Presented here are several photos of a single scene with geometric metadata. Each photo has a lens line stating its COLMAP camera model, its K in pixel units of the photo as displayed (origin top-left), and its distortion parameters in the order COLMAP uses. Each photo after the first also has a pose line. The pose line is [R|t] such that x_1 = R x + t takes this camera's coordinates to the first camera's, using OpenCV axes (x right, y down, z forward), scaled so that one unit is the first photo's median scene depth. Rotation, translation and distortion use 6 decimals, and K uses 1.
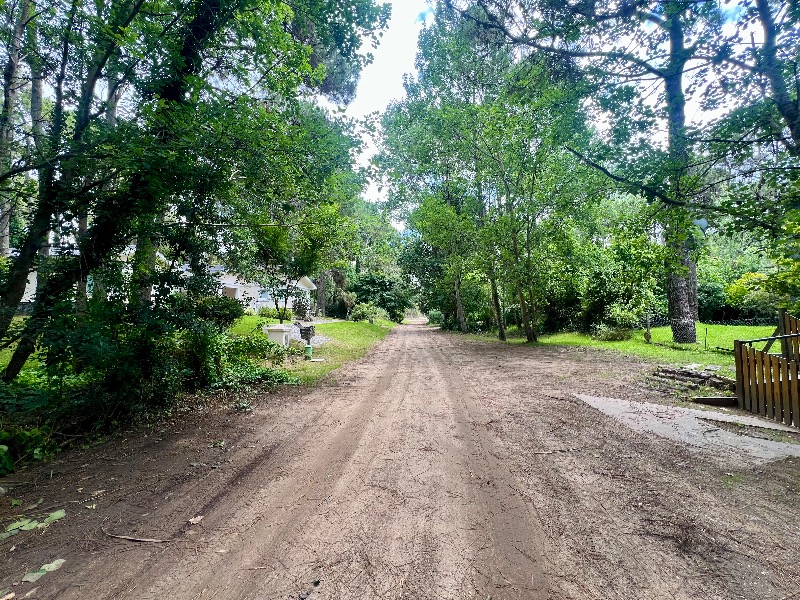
lens RADIAL K [[319.4, 0, 399.1], [0, 319.4, 299.0], [0, 0, 1]] dist [0.000336, 0.000631]
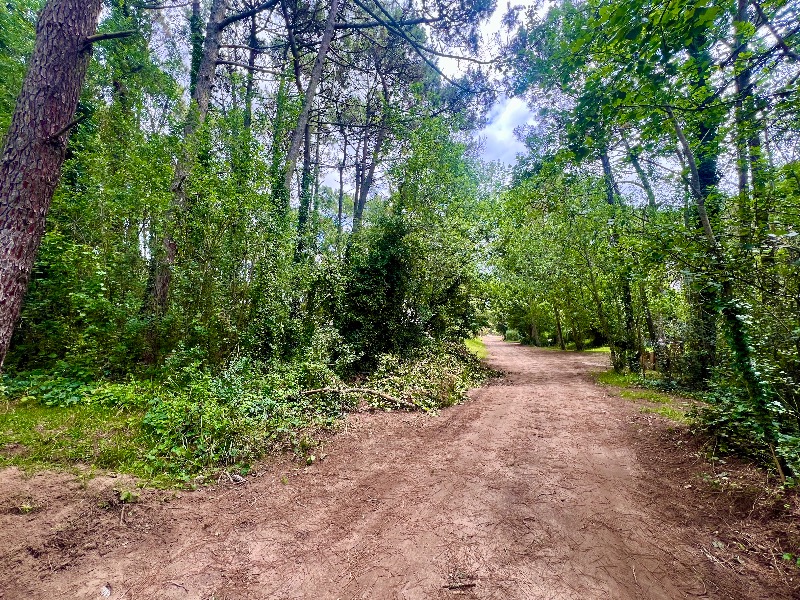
lens RADIAL K [[319.4, 0, 399.1], [0, 319.4, 299.0], [0, 0, 1]] dist [0.000336, 0.000631]
pose [[0.977495, -0.025169, -0.209453, -0.209593], [0.013459, 0.998275, -0.057146, -0.073731], [0.210530, 0.053041, 0.976147, -1.118351]]
